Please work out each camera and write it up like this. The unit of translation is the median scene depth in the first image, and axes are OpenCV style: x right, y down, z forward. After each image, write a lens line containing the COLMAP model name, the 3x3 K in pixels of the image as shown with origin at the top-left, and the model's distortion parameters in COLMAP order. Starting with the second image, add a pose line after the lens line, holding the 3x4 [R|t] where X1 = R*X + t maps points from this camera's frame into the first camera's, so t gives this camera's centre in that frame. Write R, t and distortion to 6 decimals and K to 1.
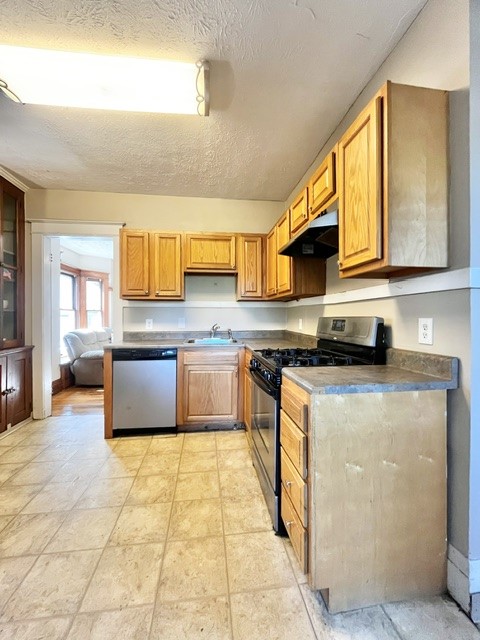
lens RADIAL K [[259.9, 0, 239.4], [0, 259.9, 319.3], [0, 0, 1]] dist [-0.002619, 0.000219]
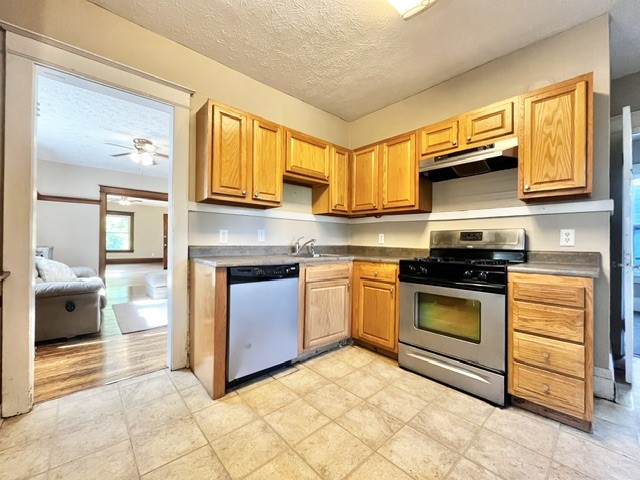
lens RADIAL K [[259.9, 0, 320.9], [0, 259.9, 241.3], [0, 0, 1]] dist [-0.002619, 0.000219]
pose [[0.821424, 0.012718, 0.570176, -0.683105], [-0.010082, 0.999919, -0.007779, 0.047208], [-0.570228, 0.000641, 0.821486, 0.279439]]
